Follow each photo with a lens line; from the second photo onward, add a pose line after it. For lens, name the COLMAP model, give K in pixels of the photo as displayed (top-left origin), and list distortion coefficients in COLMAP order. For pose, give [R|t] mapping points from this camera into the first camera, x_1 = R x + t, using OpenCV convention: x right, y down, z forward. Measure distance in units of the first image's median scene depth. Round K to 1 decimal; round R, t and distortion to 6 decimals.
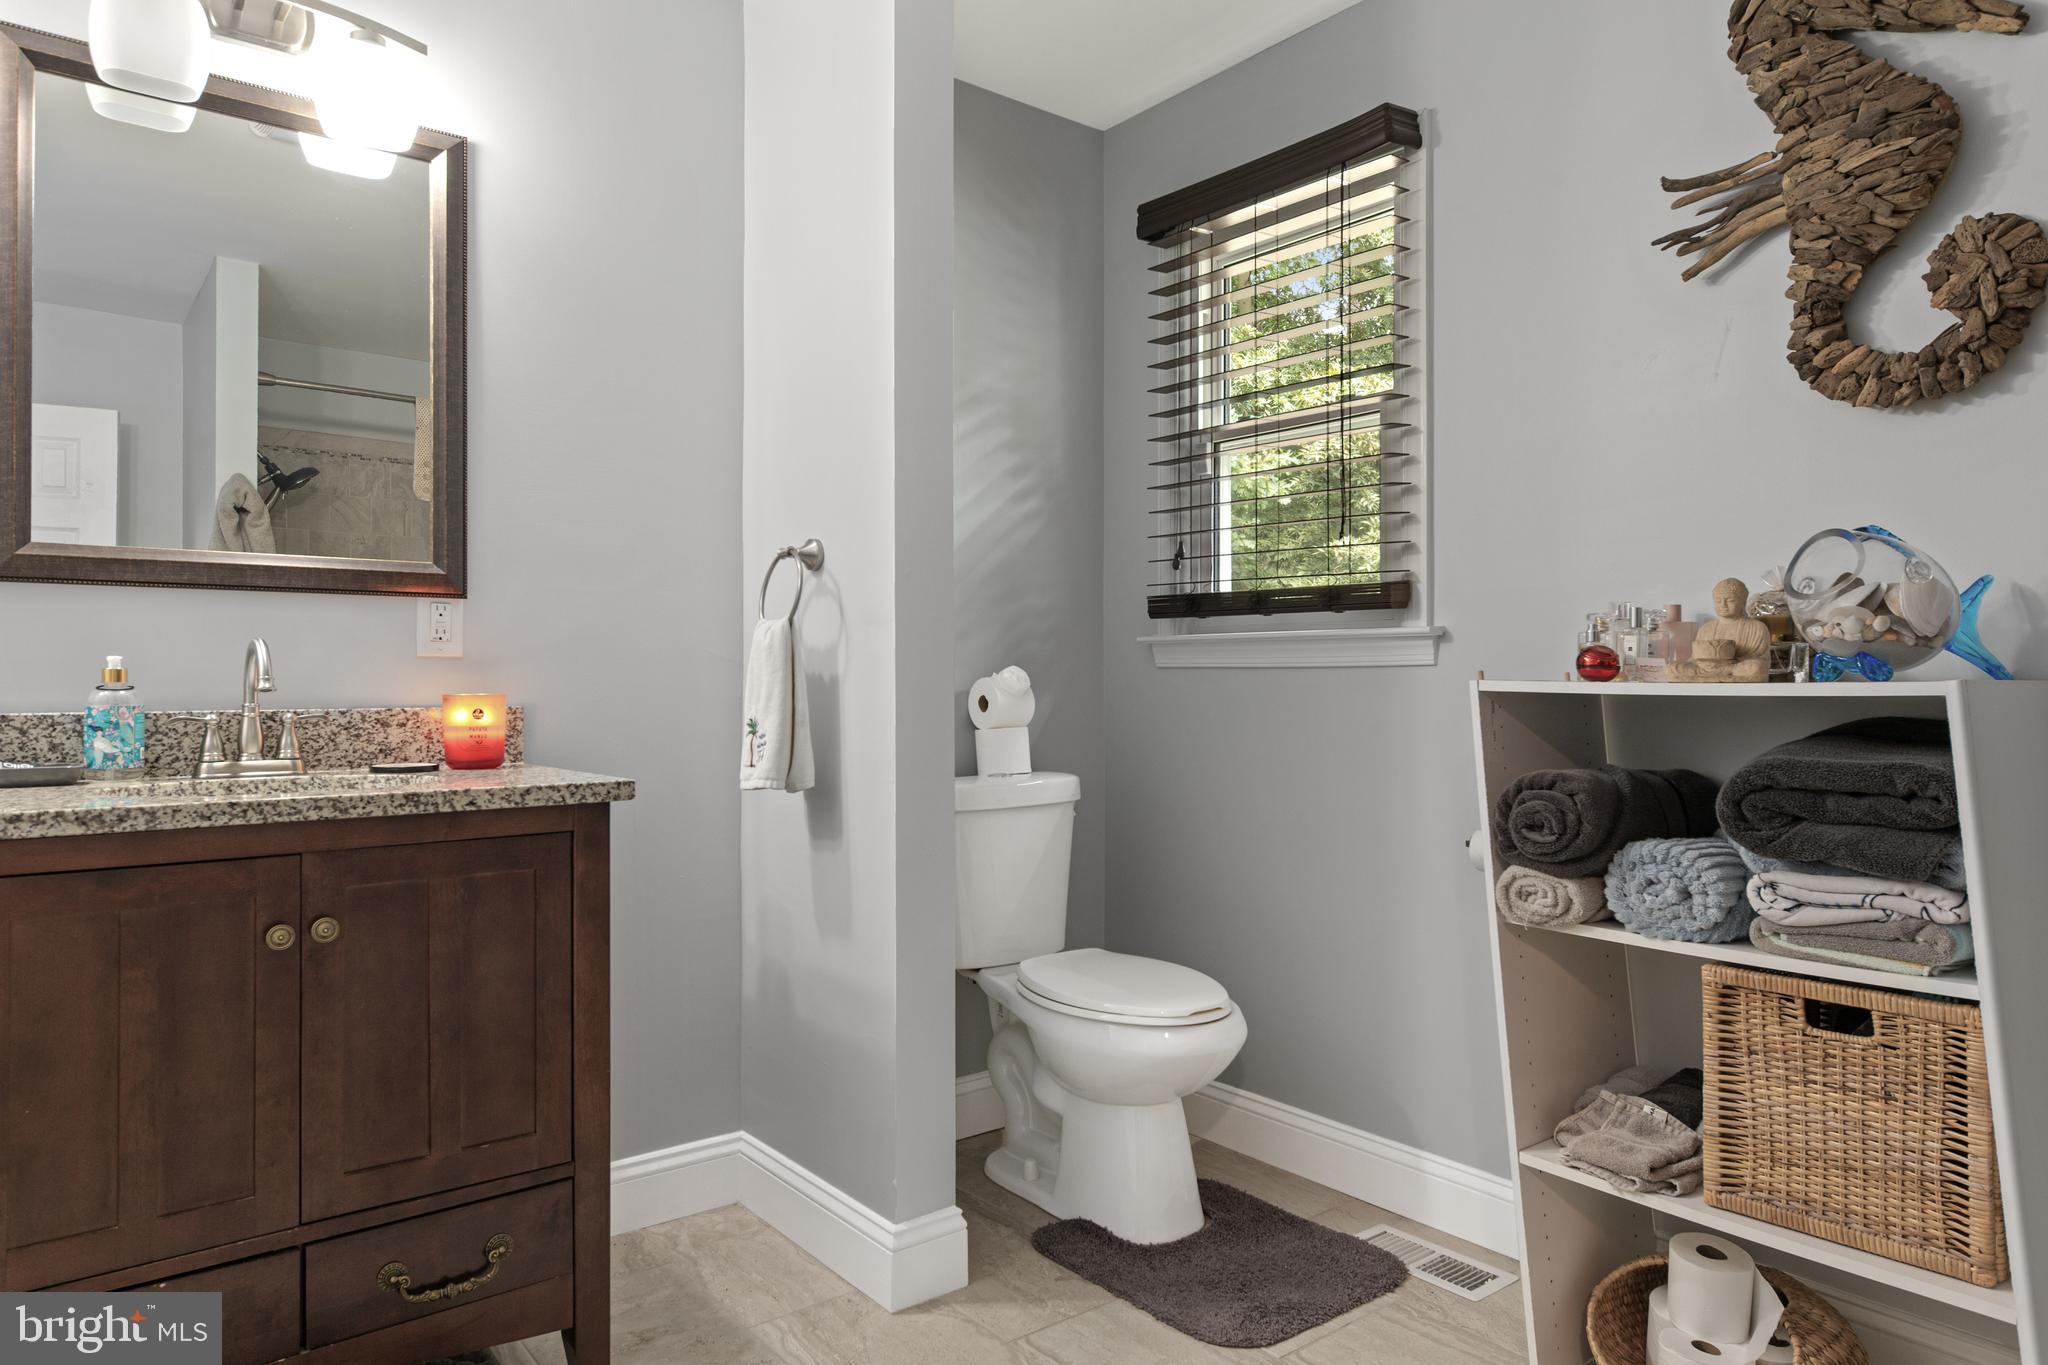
lens RADIAL K [[1286.6, 0, 1024.0], [0, 1286.6, 682.5], [0, 0, 1]] dist [0.000370, 0.000645]
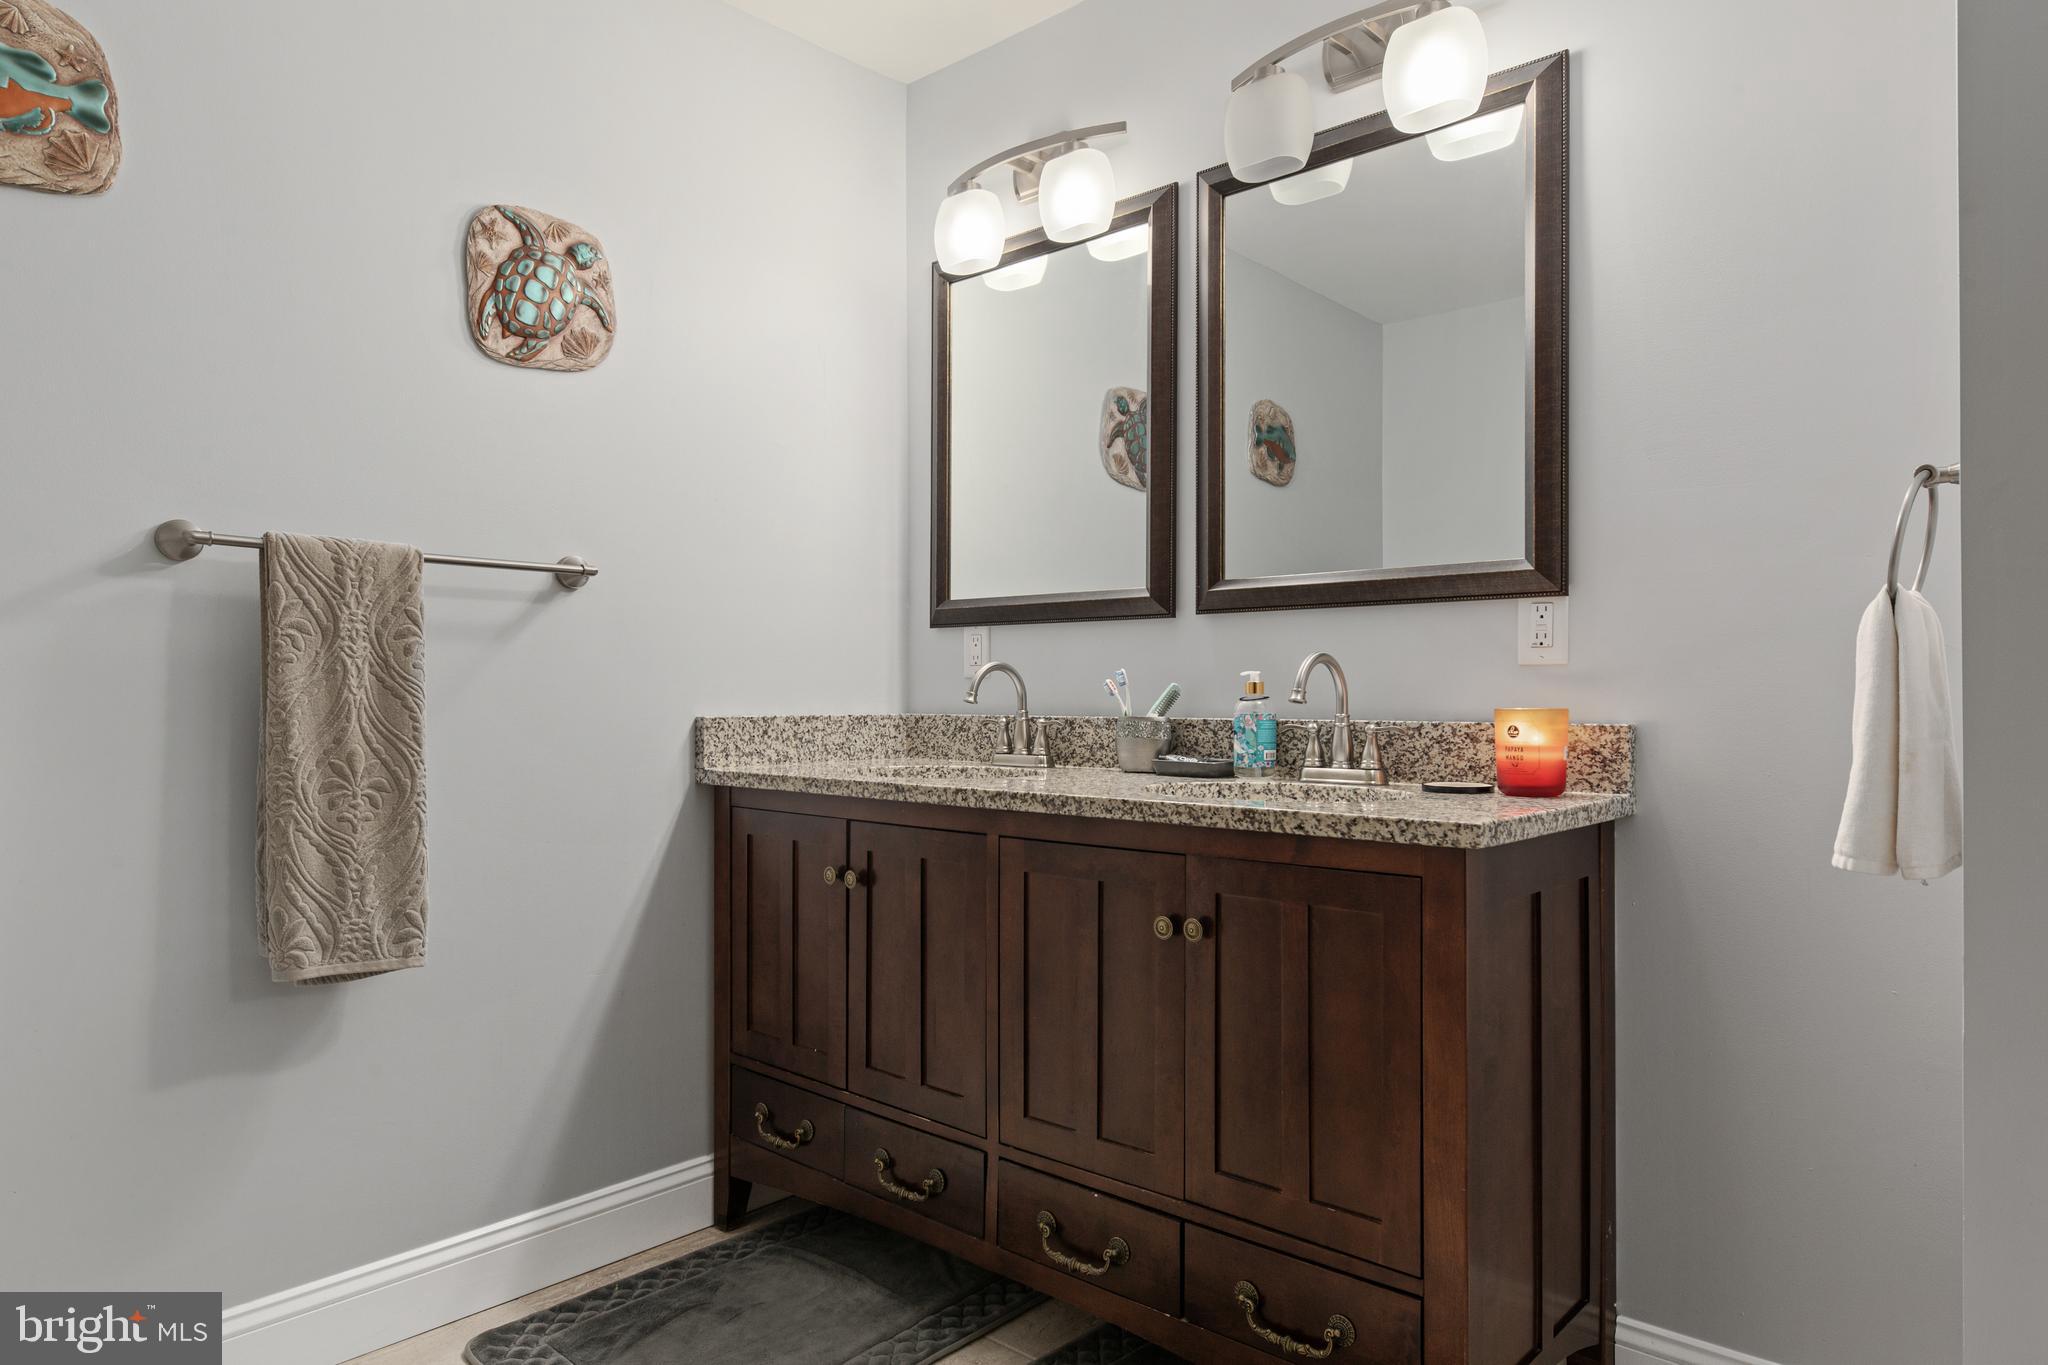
lens RADIAL K [[1286.6, 0, 1024.0], [0, 1286.6, 682.5], [0, 0, 1]] dist [0.000370, 0.000645]
pose [[0.131829, -0.004027, -0.991264, 0.438419], [0.002114, 0.999991, -0.003781, -0.006407], [0.991270, -0.001597, 0.131837, 0.651377]]
